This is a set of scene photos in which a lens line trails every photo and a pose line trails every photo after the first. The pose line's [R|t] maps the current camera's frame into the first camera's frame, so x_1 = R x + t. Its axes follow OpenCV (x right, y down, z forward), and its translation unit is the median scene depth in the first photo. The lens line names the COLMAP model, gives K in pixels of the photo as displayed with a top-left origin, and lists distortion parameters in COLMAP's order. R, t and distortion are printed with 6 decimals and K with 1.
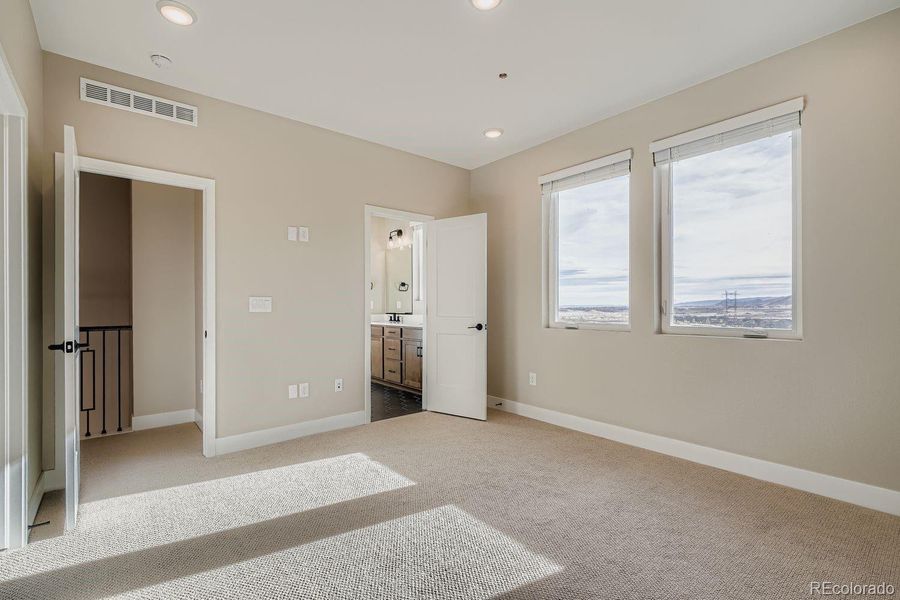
lens RADIAL K [[411.5, 0, 452.1], [0, 411.5, 301.8], [0, 0, 1]] dist [0.001750, 0.000008]
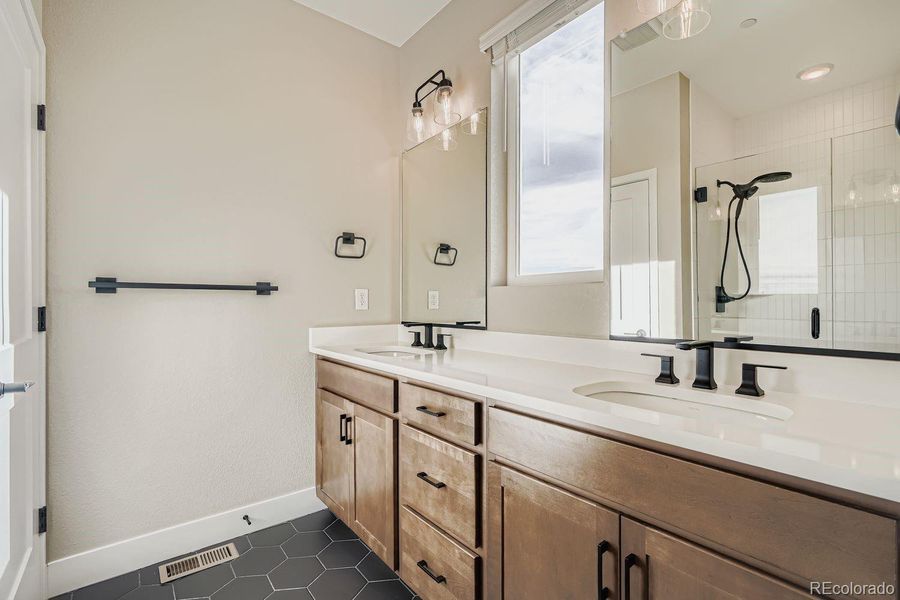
lens RADIAL K [[411.5, 0, 451.4], [0, 411.5, 304.2], [0, 0, 1]] dist [0.001750, 0.000008]
pose [[0.999762, 0.004600, -0.021305, -0.114813], [-0.004447, 0.999964, 0.007193, 0.009245], [0.021338, -0.007097, 0.999747, 0.668422]]
